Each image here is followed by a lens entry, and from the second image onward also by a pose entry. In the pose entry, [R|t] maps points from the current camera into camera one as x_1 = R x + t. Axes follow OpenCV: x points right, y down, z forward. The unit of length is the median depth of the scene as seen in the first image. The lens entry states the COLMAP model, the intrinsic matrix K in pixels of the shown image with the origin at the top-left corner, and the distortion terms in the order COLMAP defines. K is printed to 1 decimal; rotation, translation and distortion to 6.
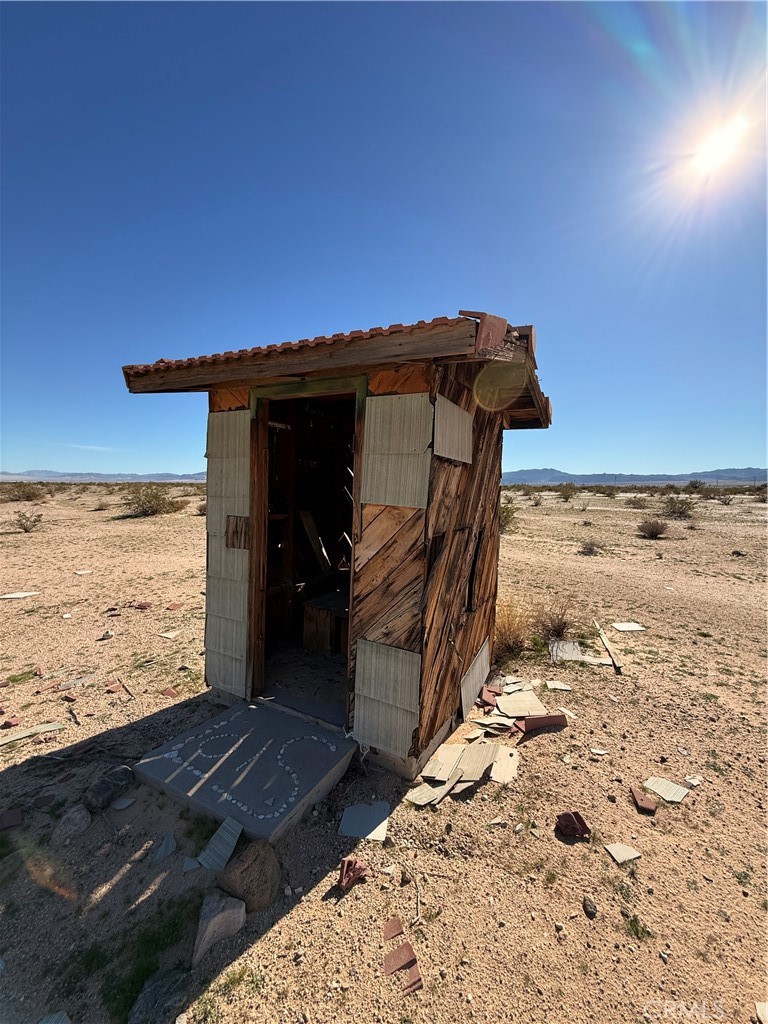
lens RADIAL K [[410.1, 0, 383.0], [0, 410.1, 512.5], [0, 0, 1]] dist [-0.000896, 0.000156]
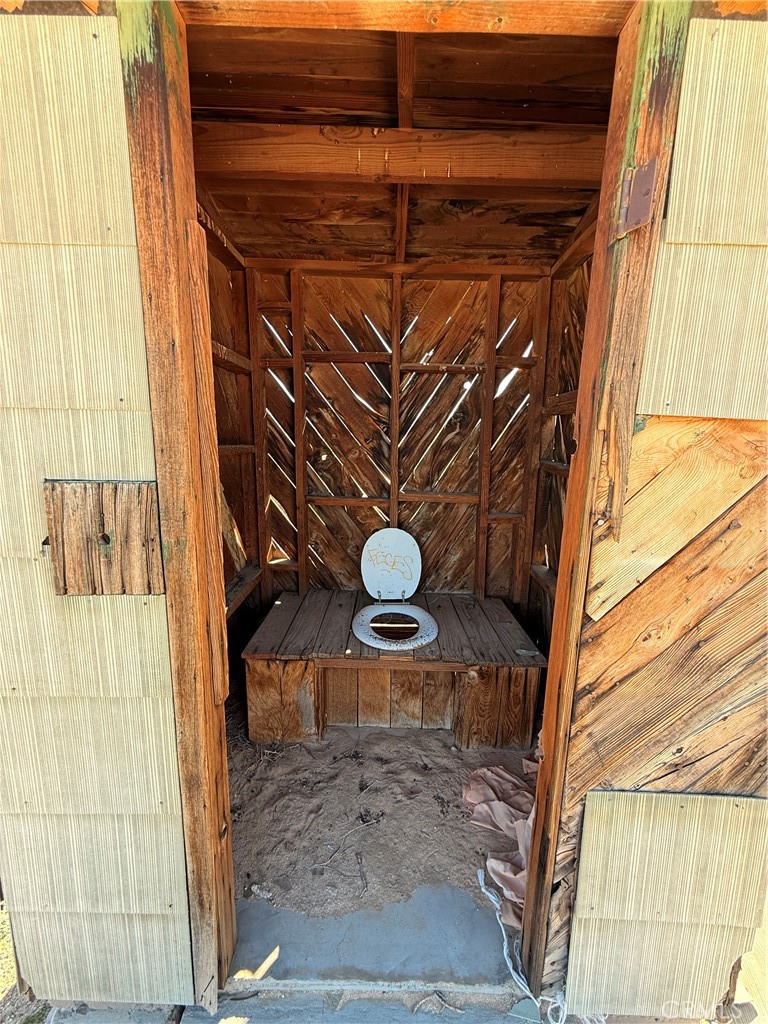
lens RADIAL K [[410.1, 0, 386.0], [0, 410.1, 513.1], [0, 0, 1]] dist [-0.000896, 0.000156]
pose [[0.884302, -0.101575, 0.455732, -0.369084], [0.039460, 0.988816, 0.143822, -0.001113], [-0.465244, -0.109199, 0.878421, 0.794396]]
